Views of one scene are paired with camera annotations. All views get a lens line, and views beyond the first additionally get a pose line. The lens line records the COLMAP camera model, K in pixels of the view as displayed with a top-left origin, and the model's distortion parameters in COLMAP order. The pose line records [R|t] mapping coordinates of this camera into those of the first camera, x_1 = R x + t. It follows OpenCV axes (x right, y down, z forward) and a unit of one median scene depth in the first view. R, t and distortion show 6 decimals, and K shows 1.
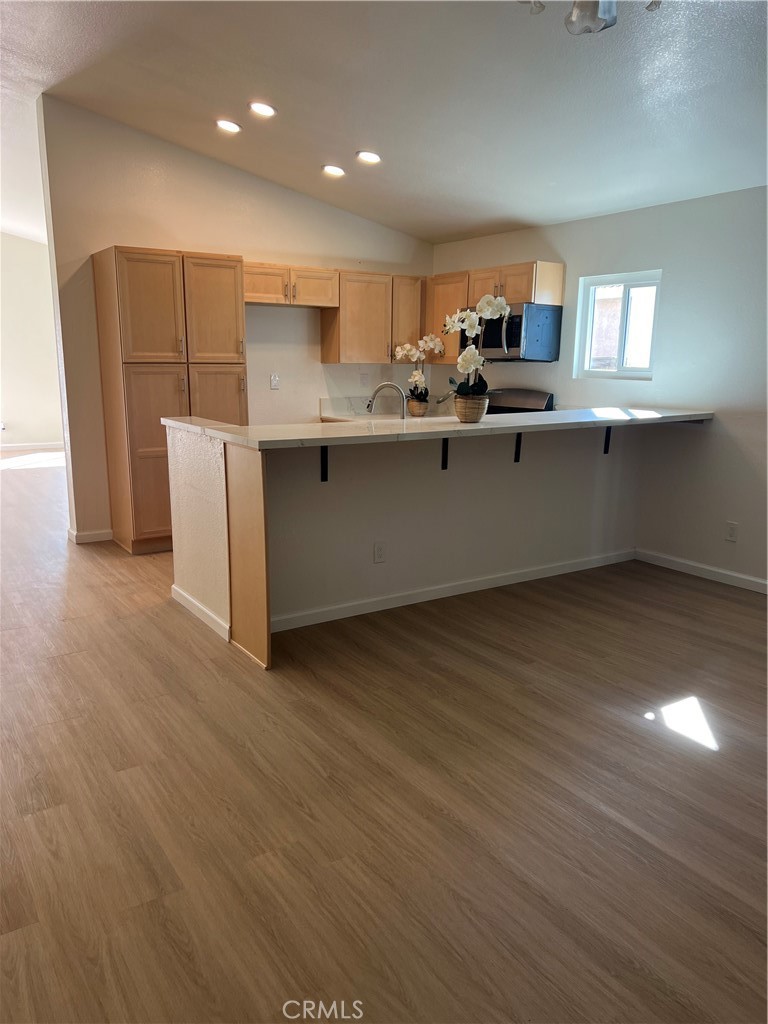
lens RADIAL K [[760.5, 0, 381.3], [0, 760.5, 527.8], [0, 0, 1]] dist [0.089197, -0.114802]
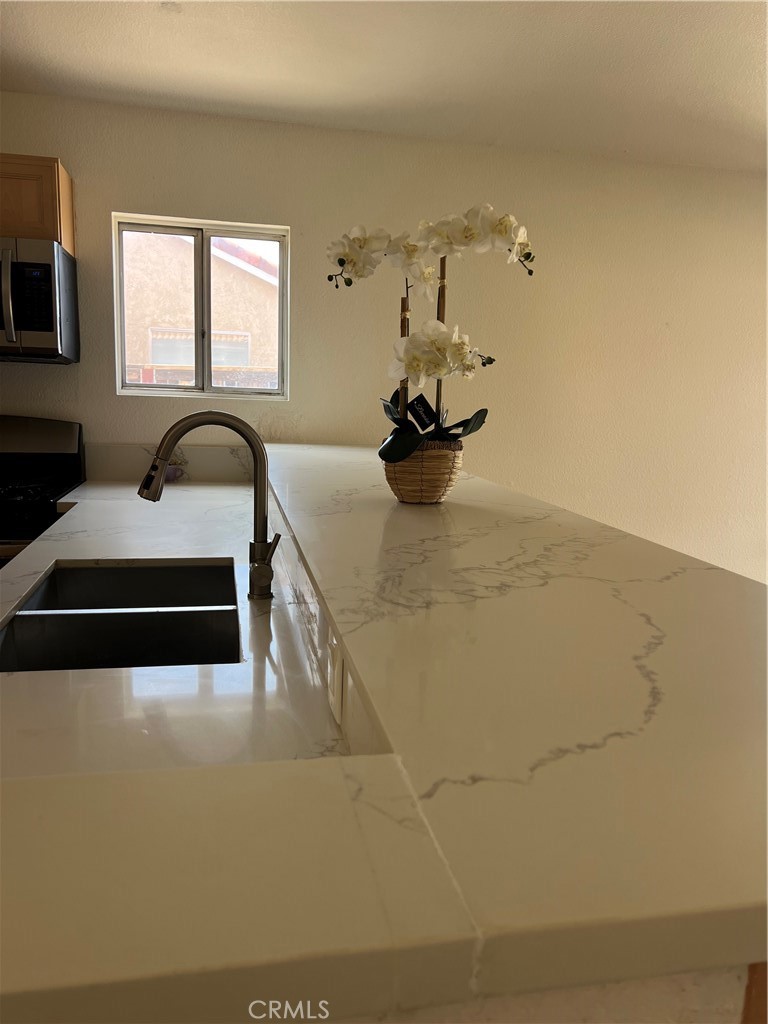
lens RADIAL K [[760.5, 0, 381.3], [0, 760.5, 527.8], [0, 0, 1]] dist [0.089197, -0.114802]
pose [[0.377049, -0.164419, 0.911483, -0.267990], [0.177492, 0.978704, 0.103123, -0.164741], [-0.909028, 0.122898, 0.398202, 0.818310]]
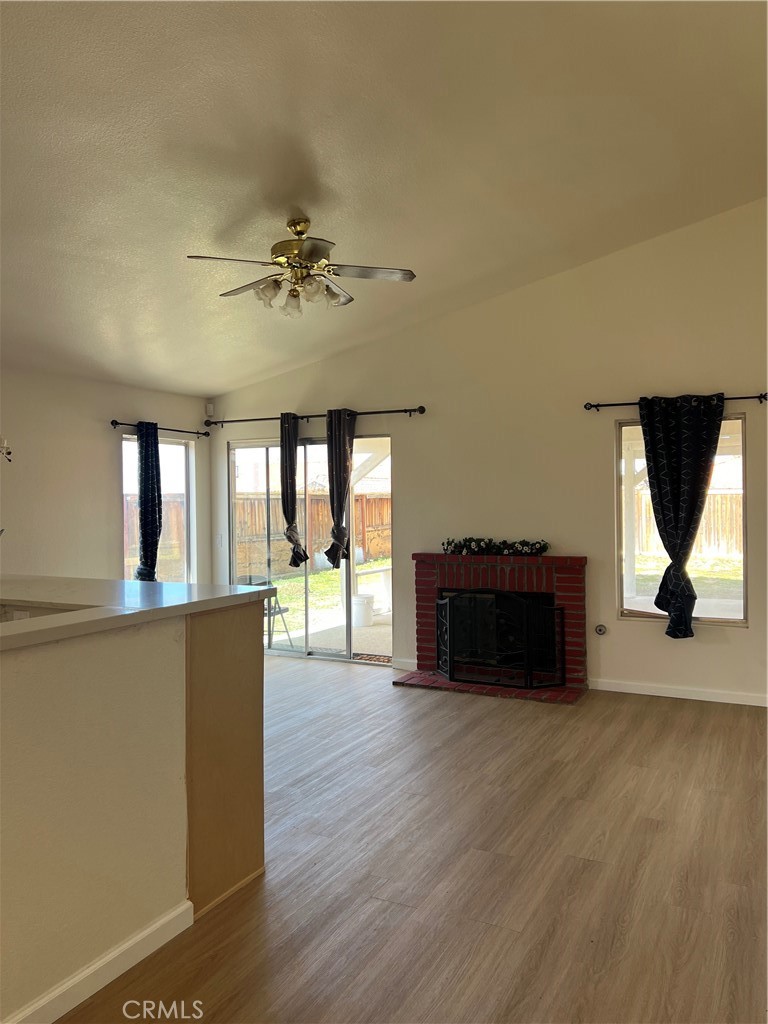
lens RADIAL K [[771.9, 0, 384.0], [0, 771.9, 512.0], [0, 0, 1]] dist [0.066883, -0.066406]
pose [[-0.486140, -0.013825, 0.873771, -0.745201], [0.199775, 0.971639, 0.126522, -0.211577], [-0.850740, 0.236065, -0.469591, 0.949531]]
